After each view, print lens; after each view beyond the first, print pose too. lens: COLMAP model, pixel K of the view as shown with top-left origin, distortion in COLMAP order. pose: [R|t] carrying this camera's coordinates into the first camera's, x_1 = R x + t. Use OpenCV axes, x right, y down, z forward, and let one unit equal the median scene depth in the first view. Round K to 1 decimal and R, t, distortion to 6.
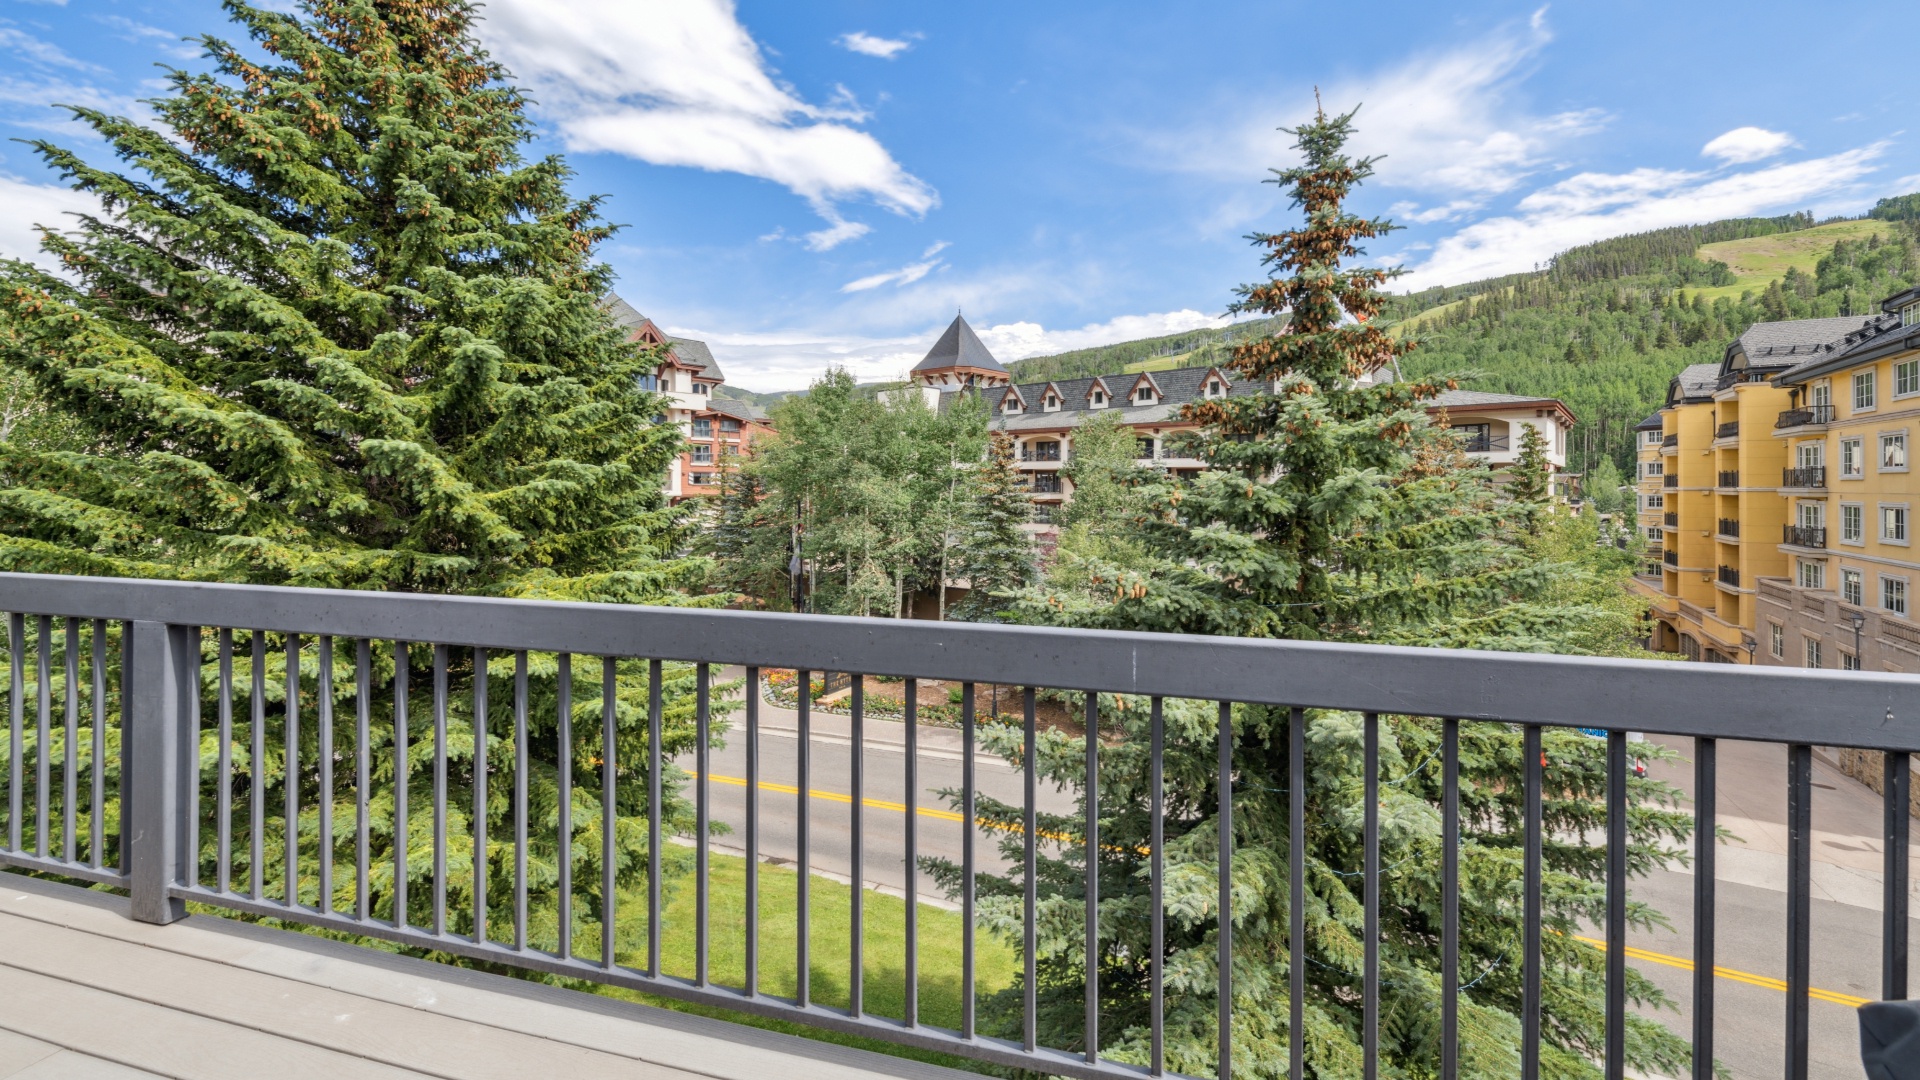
lens RADIAL K [[784.8, 0, 974.7], [0, 784.8, 491.6], [0, 0, 1]] dist [-0.000748, 0.000233]
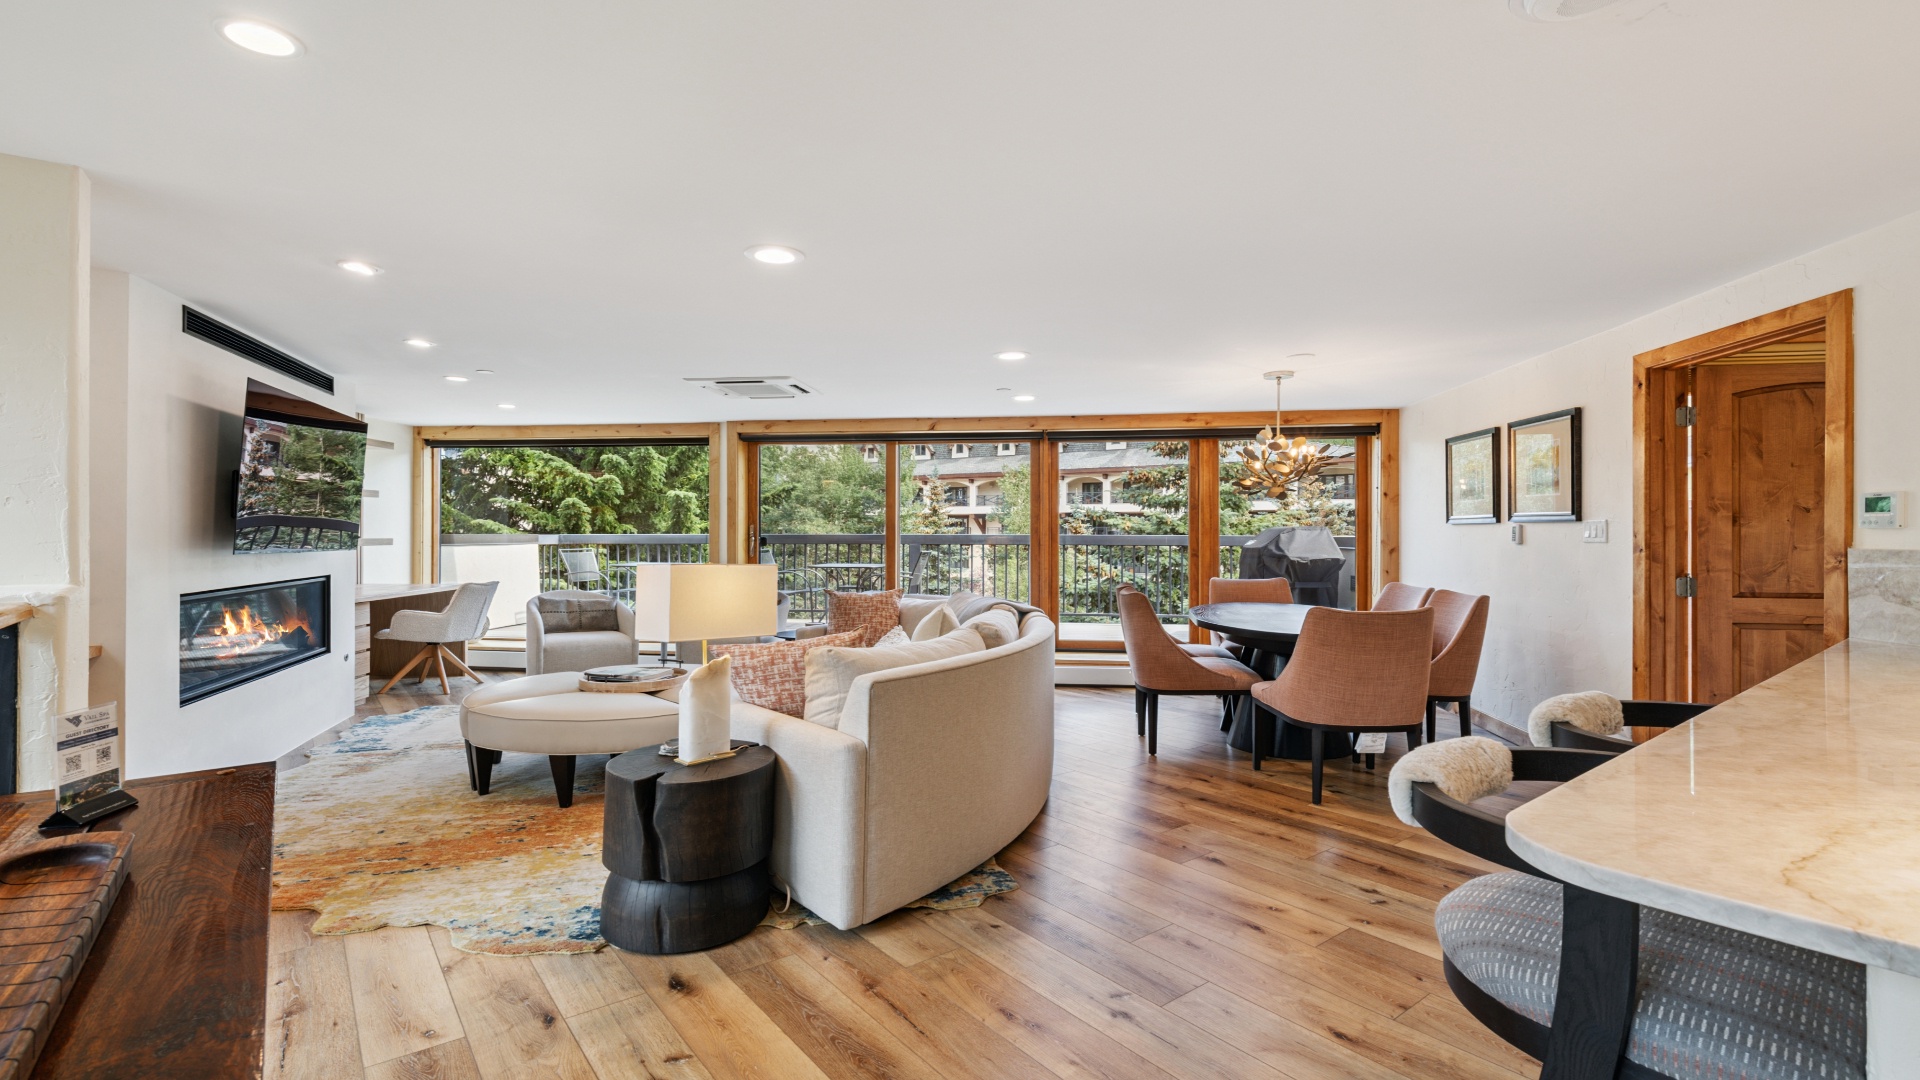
lens RADIAL K [[871.4, 0, 950.7], [0, 871.4, 529.0], [0, 0, 1]] dist [0.003463, 0.000375]
pose [[0.992594, 0.001613, 0.121471, -0.087088], [0.000008, 0.999911, -0.013345, 0.009588], [-0.121482, 0.013247, 0.992505, -0.208627]]
